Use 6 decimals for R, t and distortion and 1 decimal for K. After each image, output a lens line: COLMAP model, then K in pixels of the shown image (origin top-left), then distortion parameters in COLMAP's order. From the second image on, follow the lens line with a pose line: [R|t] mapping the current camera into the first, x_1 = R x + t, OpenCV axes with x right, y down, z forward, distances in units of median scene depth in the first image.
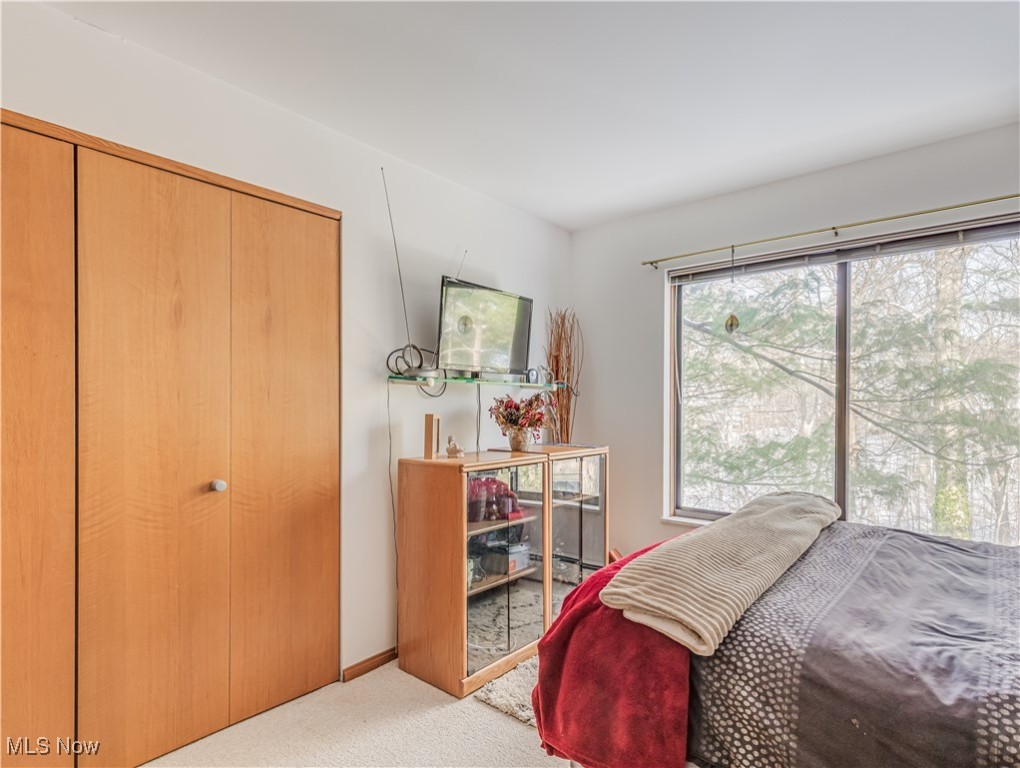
lens RADIAL K [[525.6, 0, 506.6], [0, 525.6, 407.2], [0, 0, 1]] dist [0.002547, -0.000106]
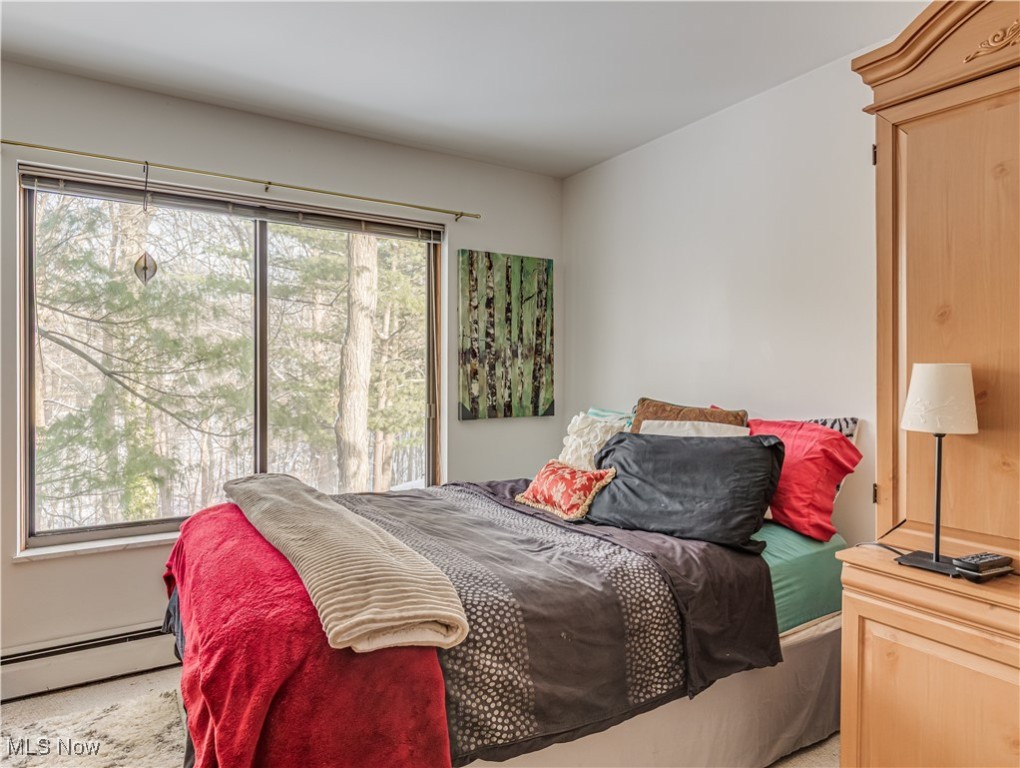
lens RADIAL K [[629.0, 0, 510.0], [0, 629.0, 384.0], [0, 0, 1]] dist [0.004871, 0.000960]
pose [[0.308258, -0.012273, 0.951224, -0.657505], [0.005156, 0.999924, 0.011230, 0.000349], [-0.951289, 0.001442, 0.308298, 0.581808]]
